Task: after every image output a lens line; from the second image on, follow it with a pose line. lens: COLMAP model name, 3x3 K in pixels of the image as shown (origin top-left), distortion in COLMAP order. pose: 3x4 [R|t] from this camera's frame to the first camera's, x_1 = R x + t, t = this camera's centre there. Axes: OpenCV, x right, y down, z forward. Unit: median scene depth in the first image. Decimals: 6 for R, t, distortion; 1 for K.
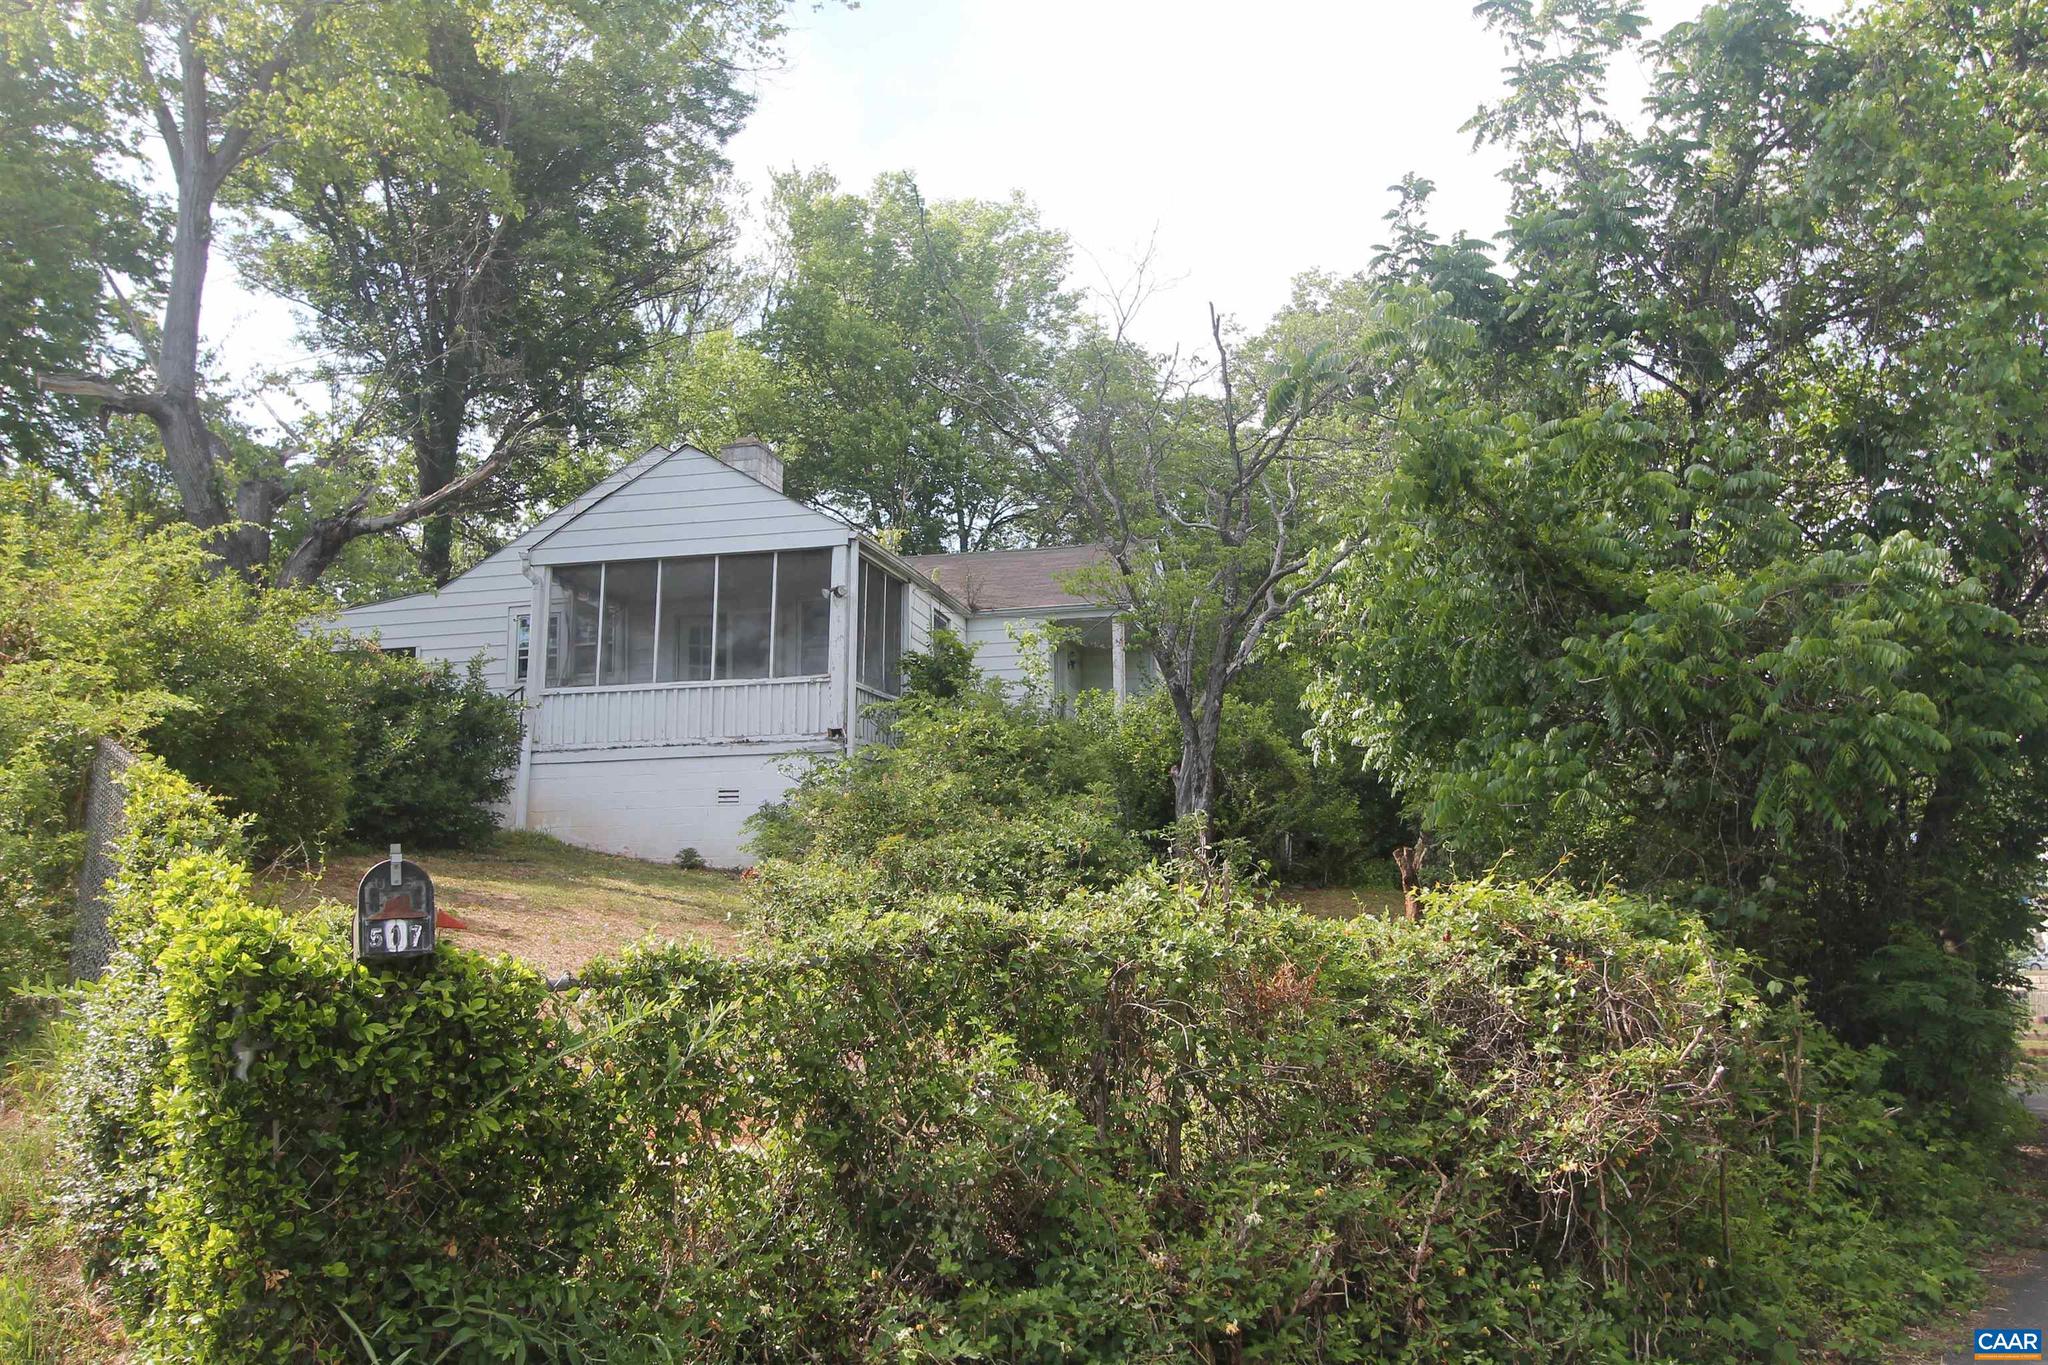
lens RADIAL K [[1620.3, 0, 1035.7], [0, 1620.3, 675.5], [0, 0, 1]] dist [-0.011684, -0.000064]
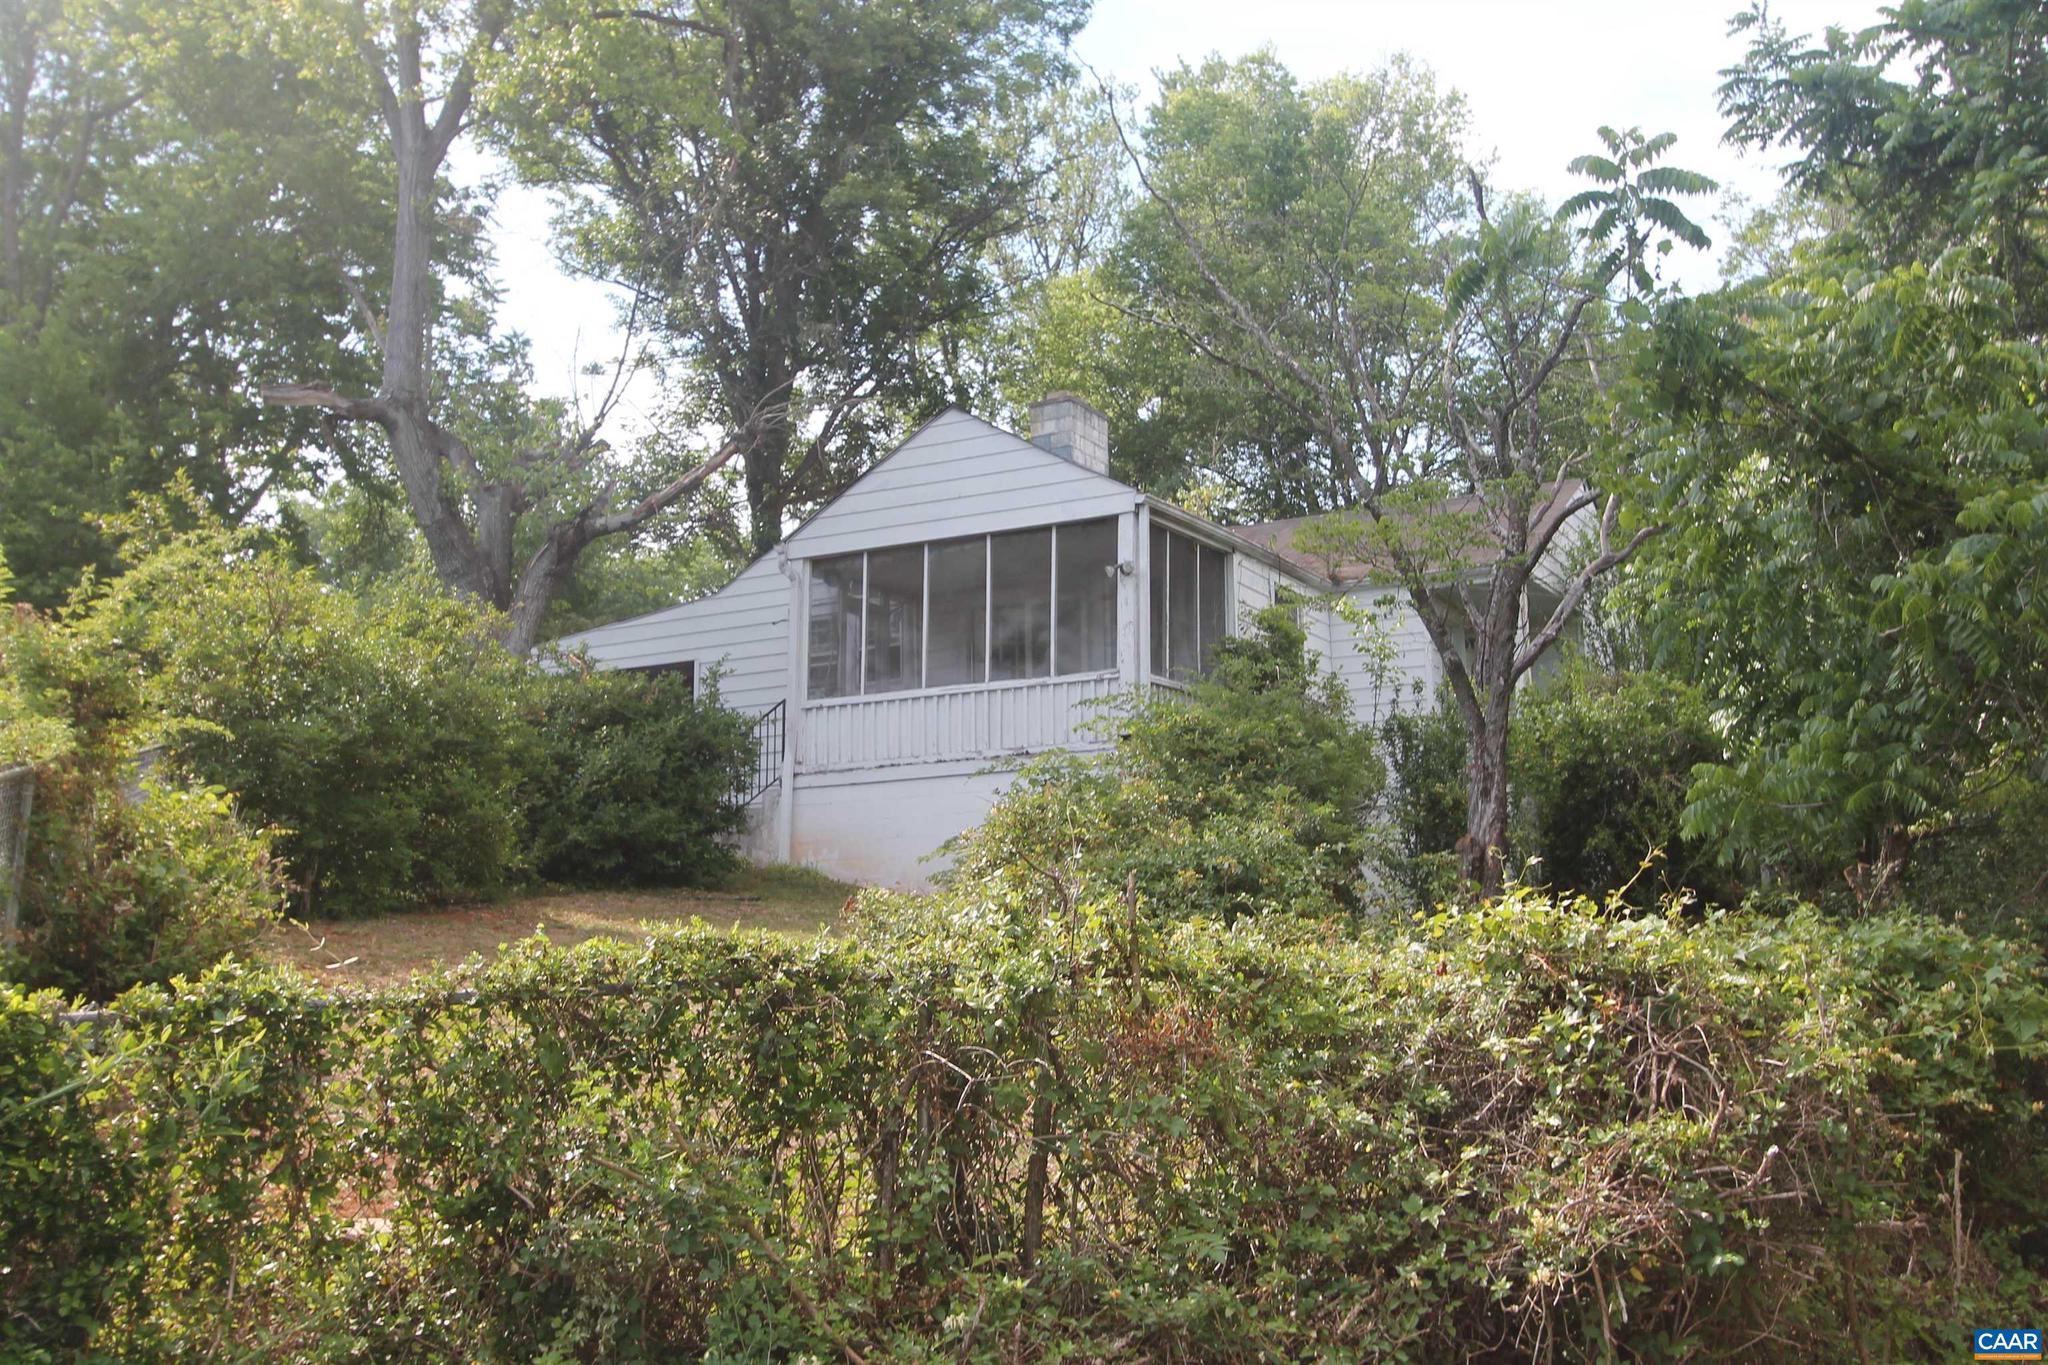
lens RADIAL K [[1967.7, 0, 1024.0], [0, 1967.7, 682.5], [0, 0, 1]] dist [-0.014122, -0.000299]
pose [[0.961948, -0.045218, -0.269466, 0.093625], [0.046439, 0.998919, -0.001847, 0.005654], [0.269258, -0.010737, 0.963008, 0.018088]]
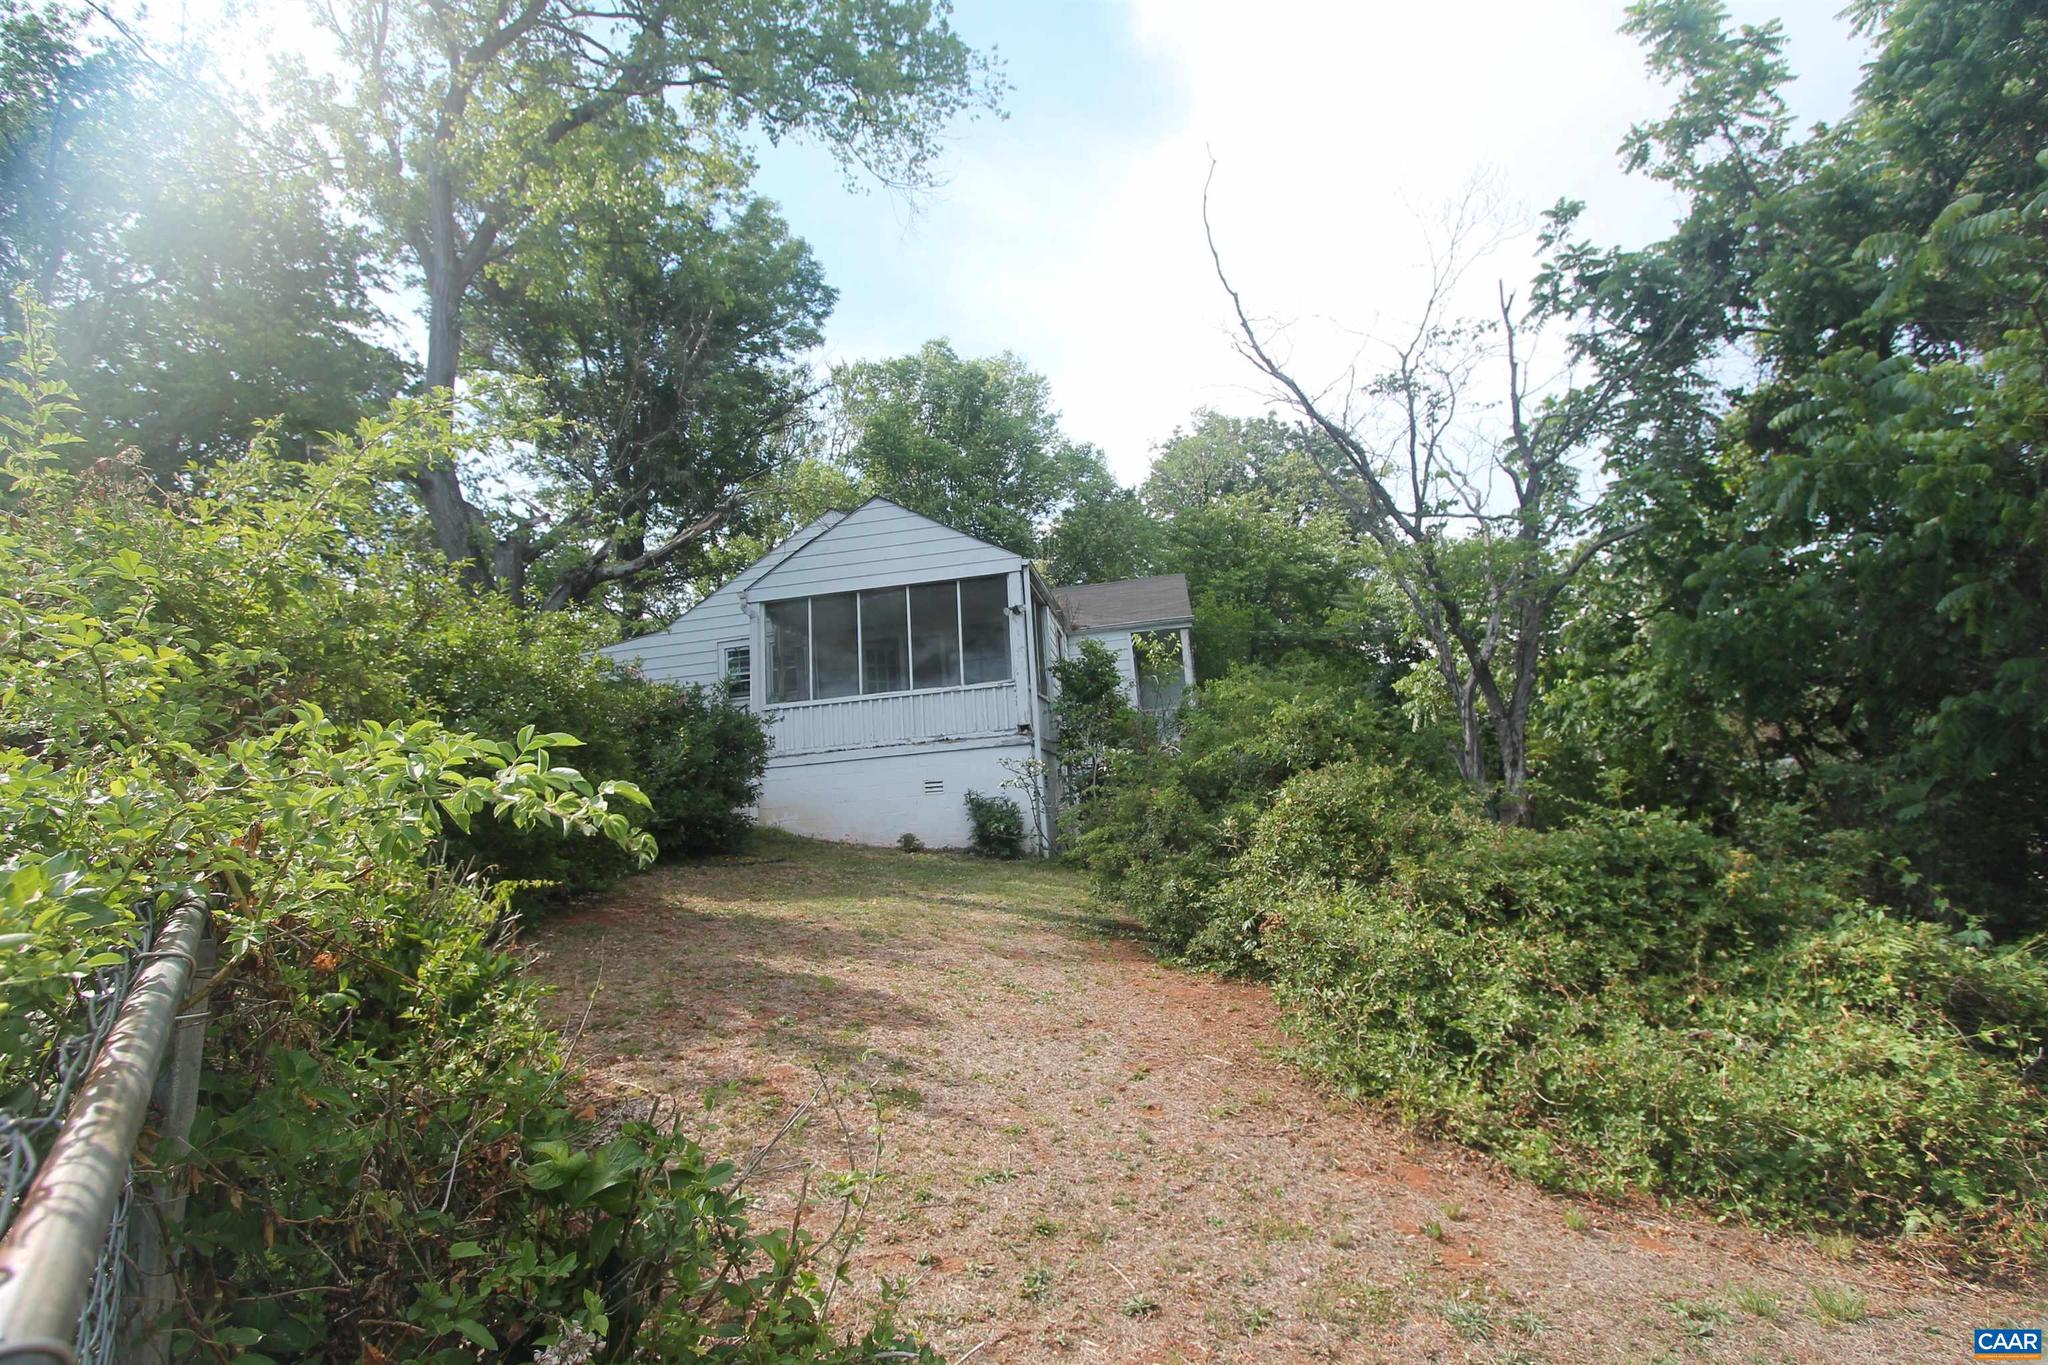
lens RADIAL K [[956.7, 0, 1029.3], [0, 956.7, 675.7], [0, 0, 1]] dist [-0.016165, 0.000658]
pose [[0.996492, -0.053691, 0.064194, -0.155492], [0.054347, 0.998486, -0.008518, 0.003239], [-0.063640, 0.011977, 0.997901, 0.287463]]
